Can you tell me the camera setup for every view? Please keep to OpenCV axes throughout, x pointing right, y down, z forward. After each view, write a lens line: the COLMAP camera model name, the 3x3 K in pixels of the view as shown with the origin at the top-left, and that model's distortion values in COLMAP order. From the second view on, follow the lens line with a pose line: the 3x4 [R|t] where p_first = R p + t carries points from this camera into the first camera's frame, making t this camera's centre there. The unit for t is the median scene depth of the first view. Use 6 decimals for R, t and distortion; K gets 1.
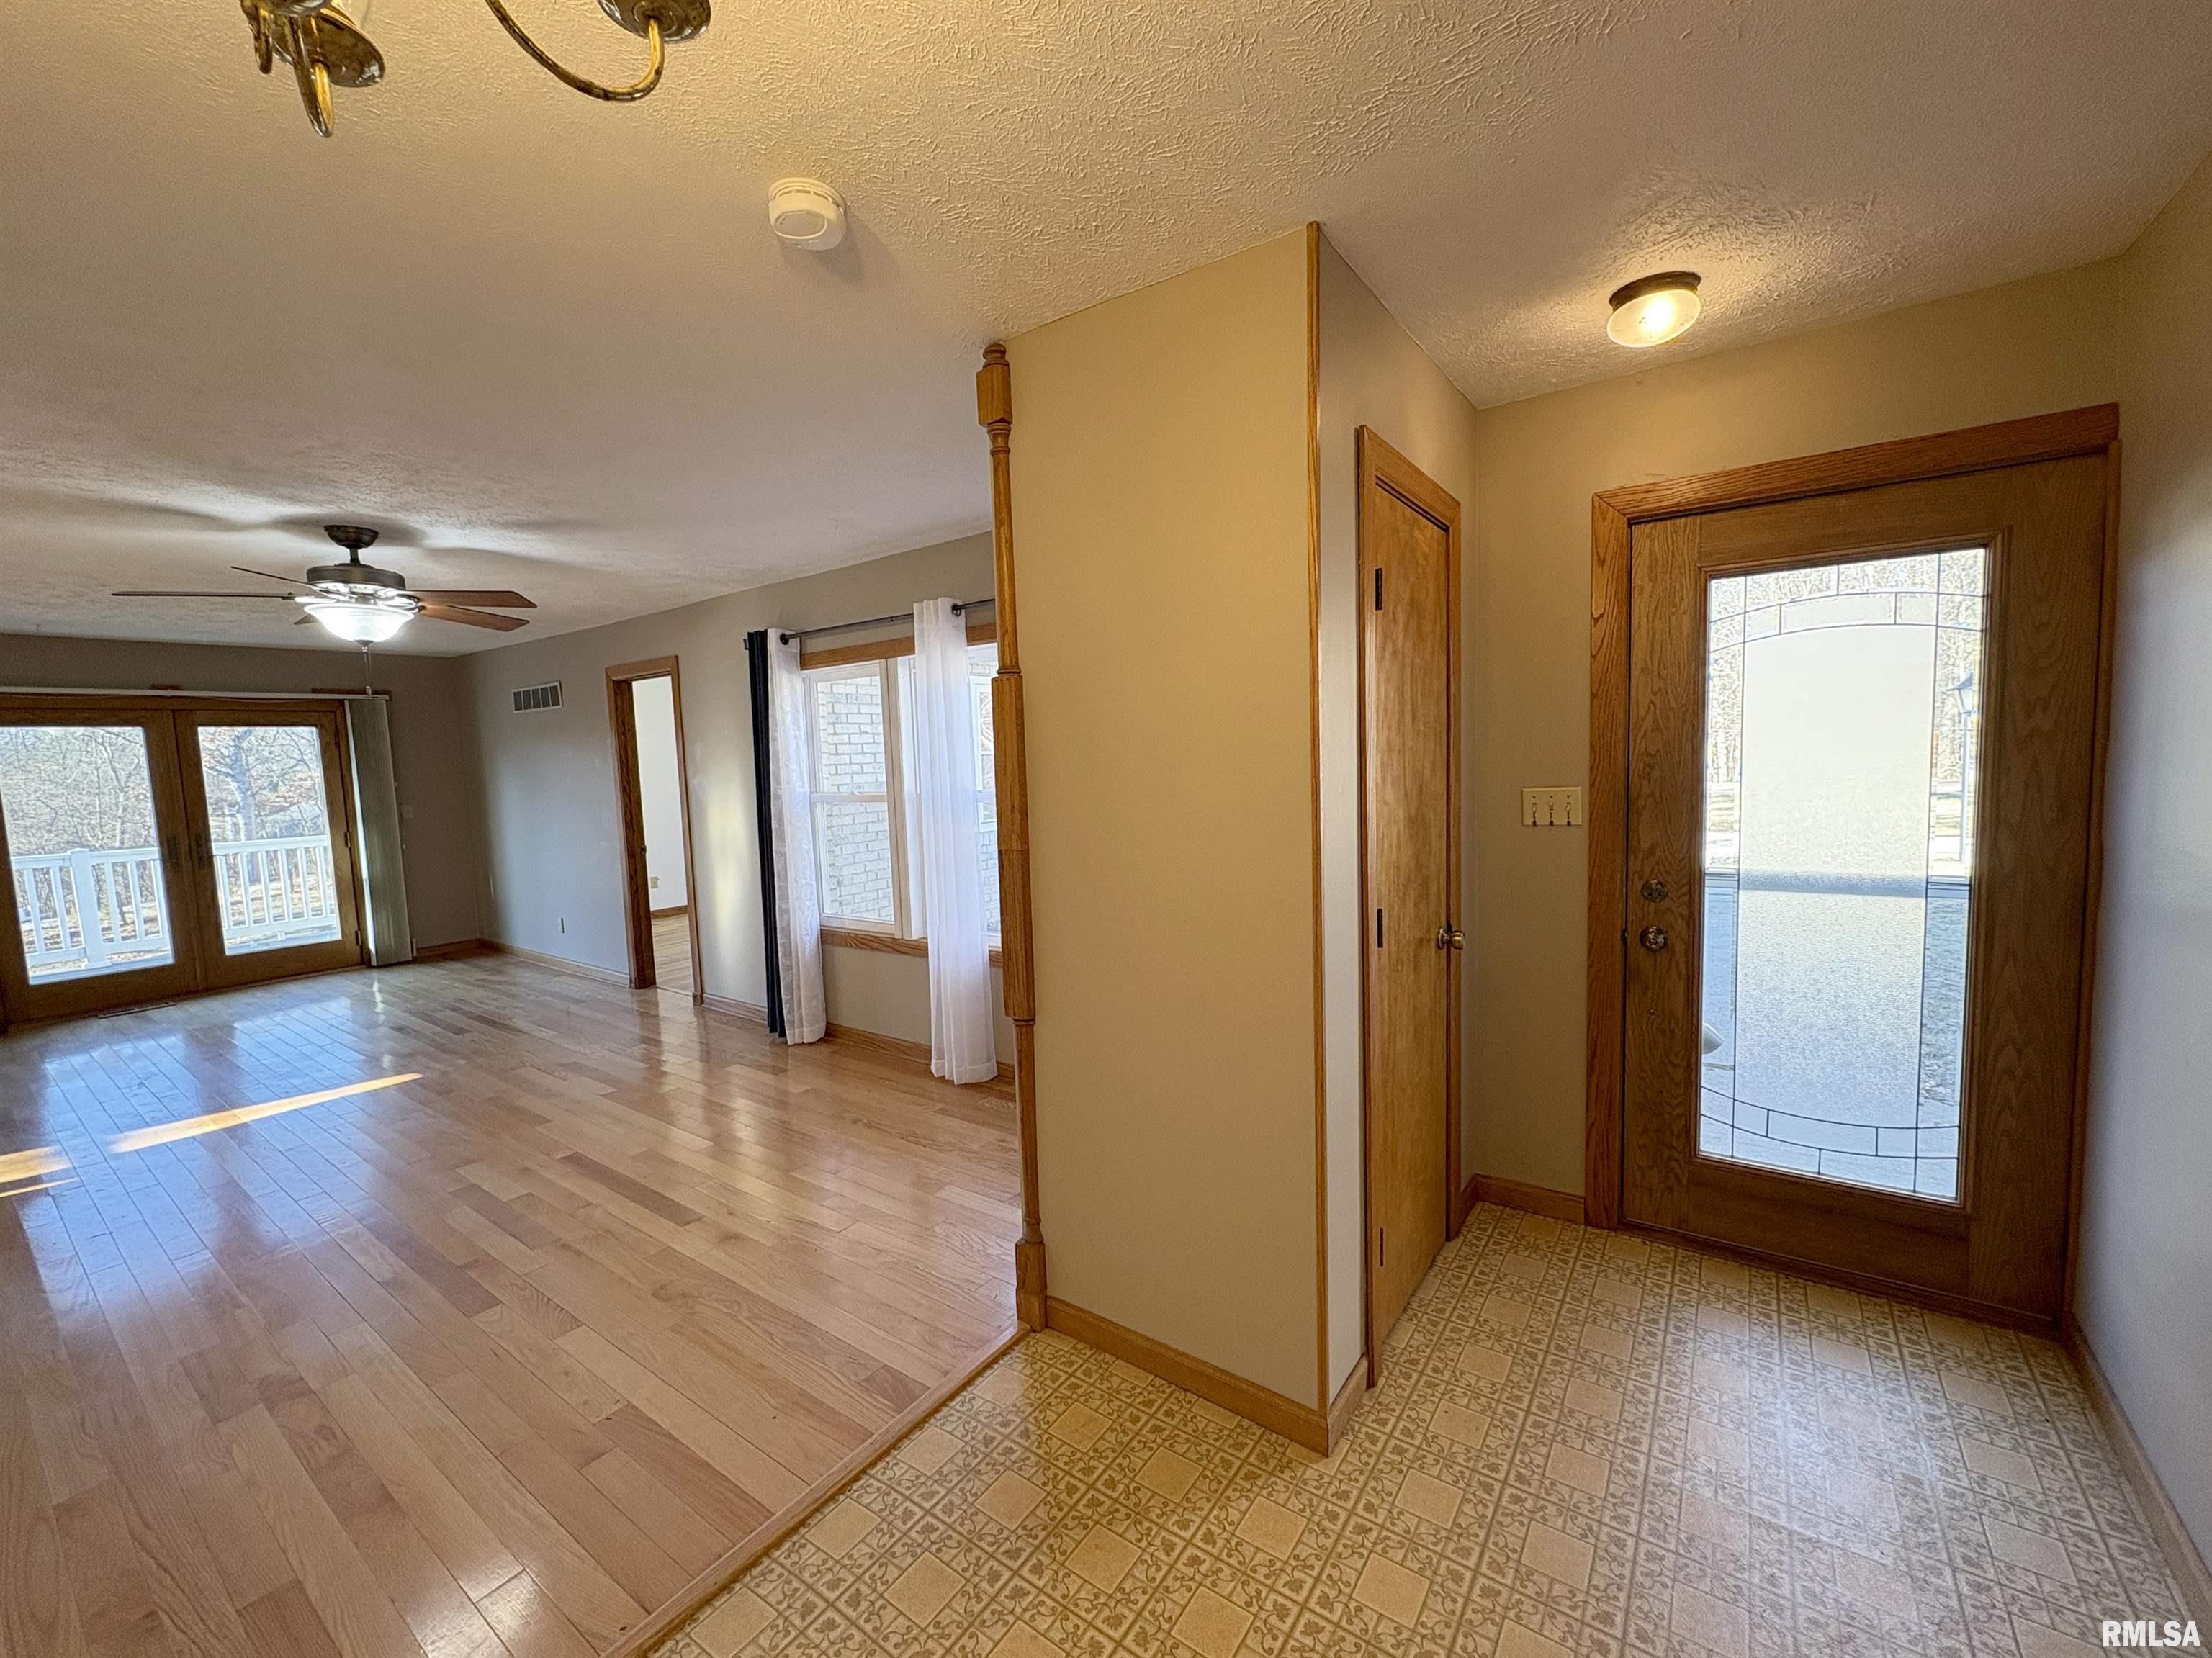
lens RADIAL K [[889.0, 0, 1103.7], [0, 889.0, 828.7], [0, 0, 1]] dist [0.002052, 0.000684]
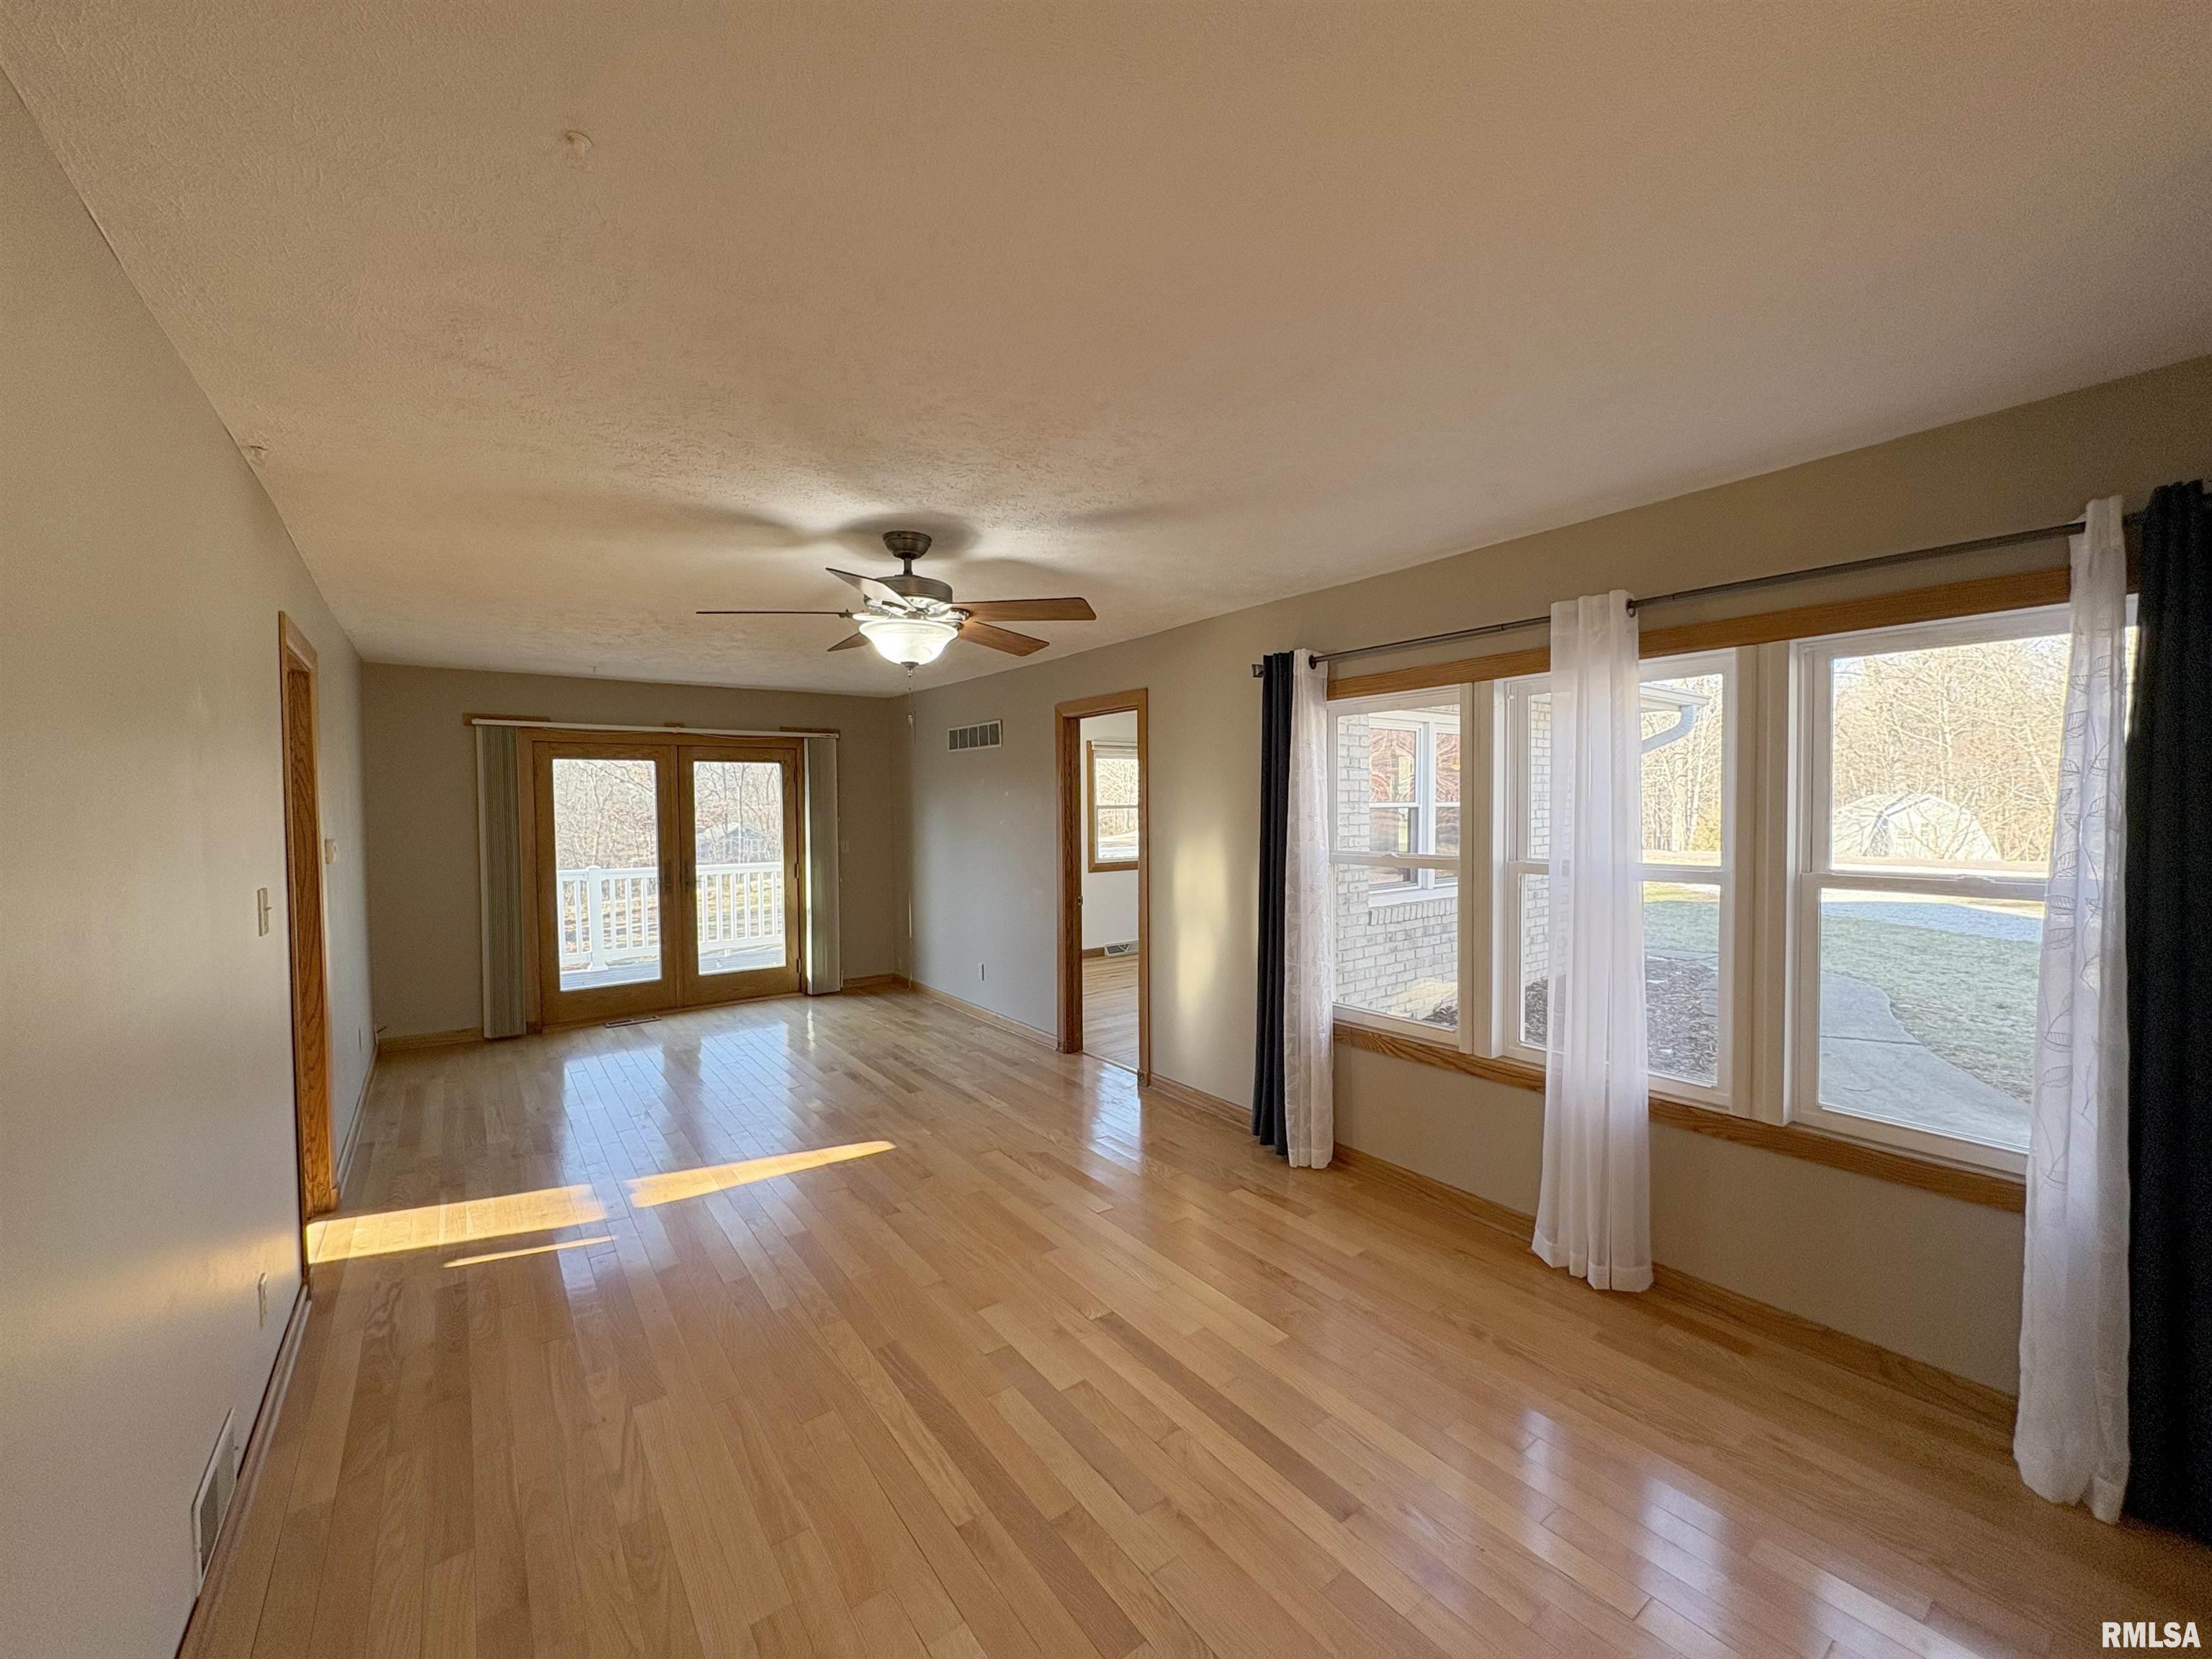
lens RADIAL K [[889.1, 0, 1120.4], [0, 889.1, 831.0], [0, 0, 1]] dist [0.002052, 0.000684]
pose [[0.953684, 0.037180, -0.298504, -0.273417], [-0.051998, 0.997770, -0.041853, -0.015817], [0.296282, 0.055436, 0.953490, 0.178686]]
